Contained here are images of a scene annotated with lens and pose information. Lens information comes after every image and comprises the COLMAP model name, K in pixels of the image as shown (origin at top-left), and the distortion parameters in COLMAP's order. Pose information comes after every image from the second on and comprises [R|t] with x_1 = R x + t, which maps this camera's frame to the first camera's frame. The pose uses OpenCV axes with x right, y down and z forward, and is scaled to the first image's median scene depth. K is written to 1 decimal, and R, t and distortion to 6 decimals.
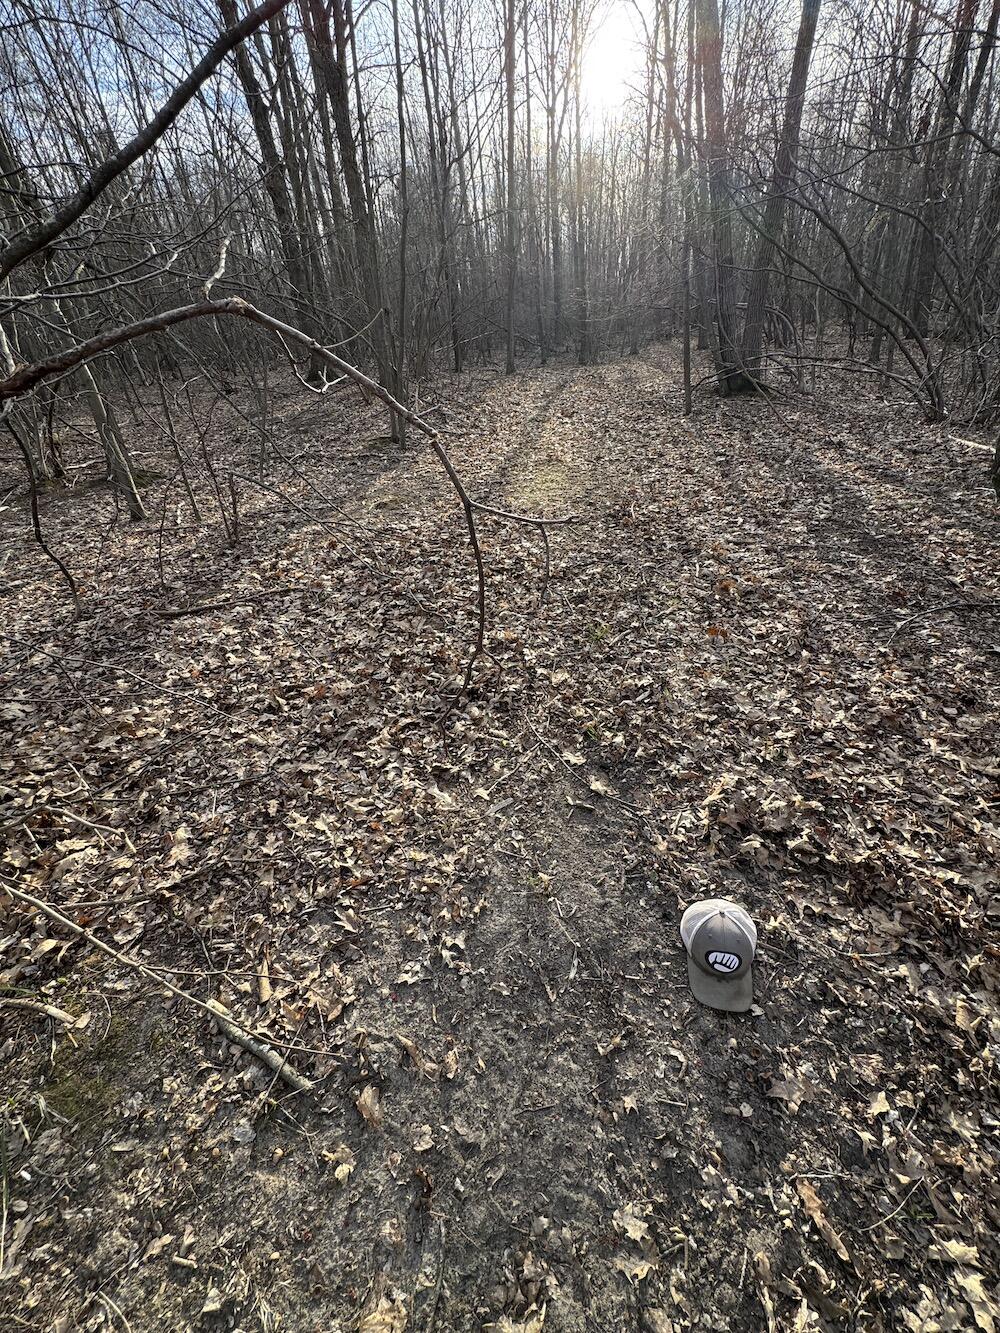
lens RADIAL K [[532.4, 0, 495.2], [0, 532.4, 666.3], [0, 0, 1]] dist [-0.000992, 0.000413]
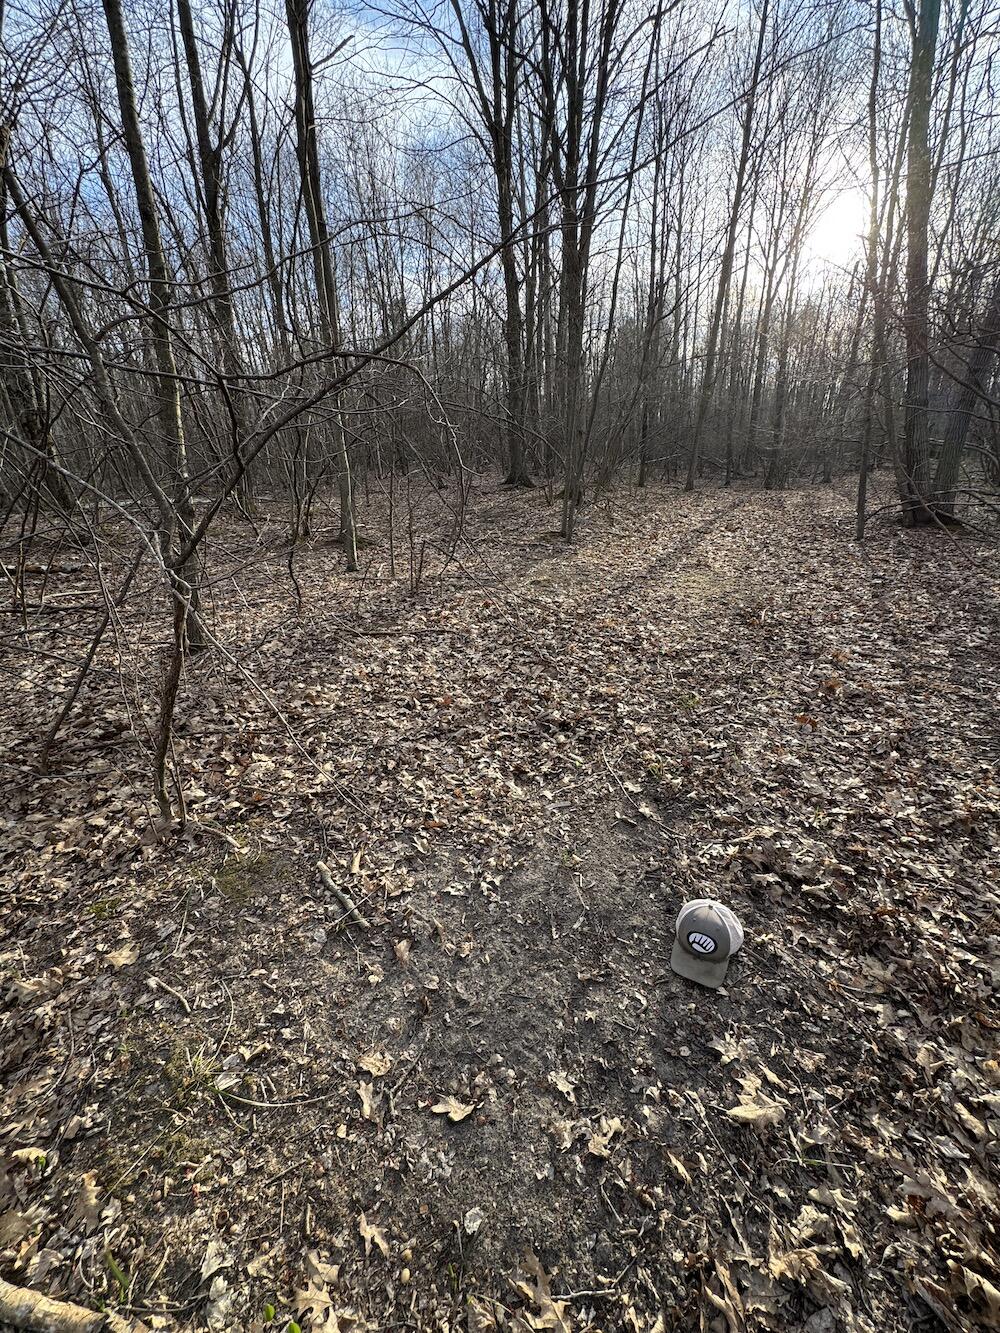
lens RADIAL K [[532.4, 0, 493.7], [0, 532.4, 665.0], [0, 0, 1]] dist [-0.000992, 0.000413]
pose [[0.944362, 0.166657, -0.283558, 0.145530], [-0.213980, 0.966037, -0.144865, 0.147581], [0.249785, 0.197481, 0.947950, -0.225097]]
